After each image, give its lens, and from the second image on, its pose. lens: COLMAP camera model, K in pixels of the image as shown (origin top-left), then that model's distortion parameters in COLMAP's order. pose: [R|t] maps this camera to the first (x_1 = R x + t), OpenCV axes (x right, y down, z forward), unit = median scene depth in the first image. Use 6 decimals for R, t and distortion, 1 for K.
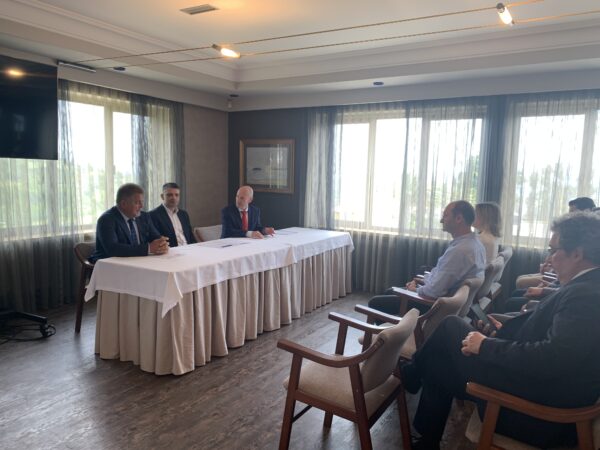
lens RADIAL K [[446.0, 0, 298.0], [0, 446.0, 240.8], [0, 0, 1]] dist [0.027771, -0.005441]
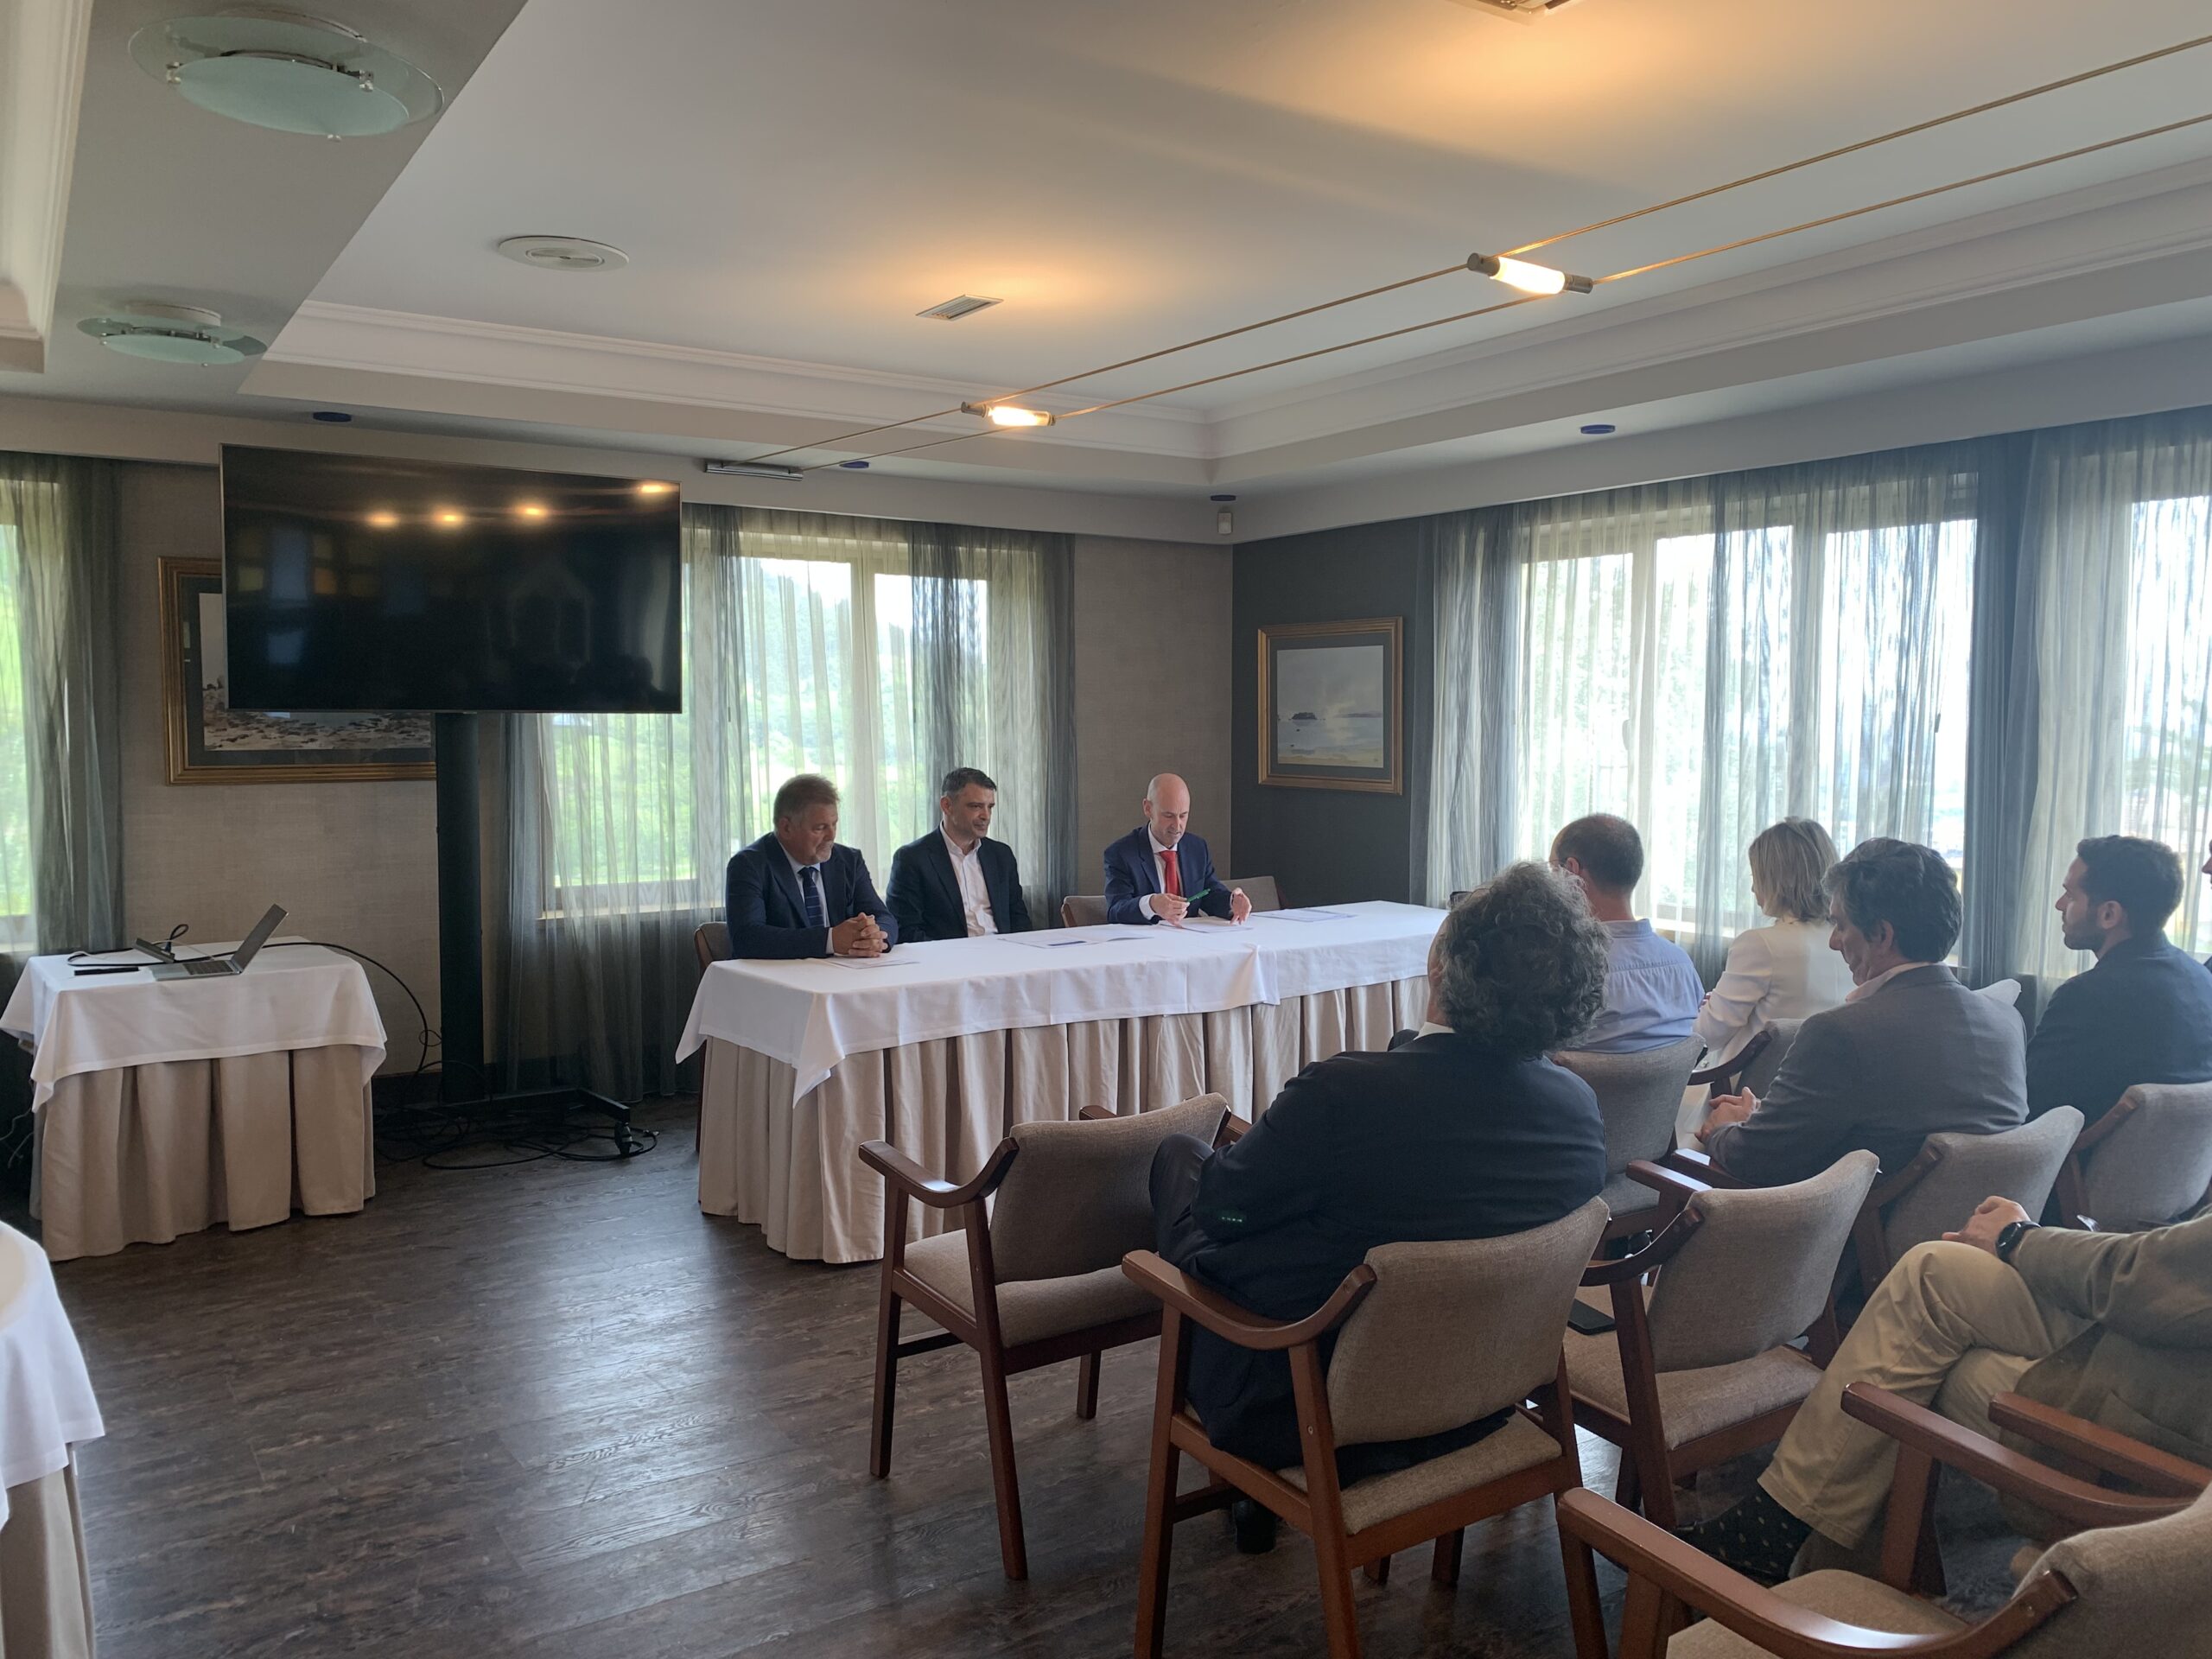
lens RADIAL K [[1644.1, 0, 1116.1], [0, 1644.1, 890.0], [0, 0, 1]] dist [0.027771, -0.005441]
pose [[0.914515, 0.014855, -0.404279, 0.375826], [-0.035566, 0.998408, -0.043769, 0.023813], [0.402985, 0.054406, 0.913588, -0.152498]]
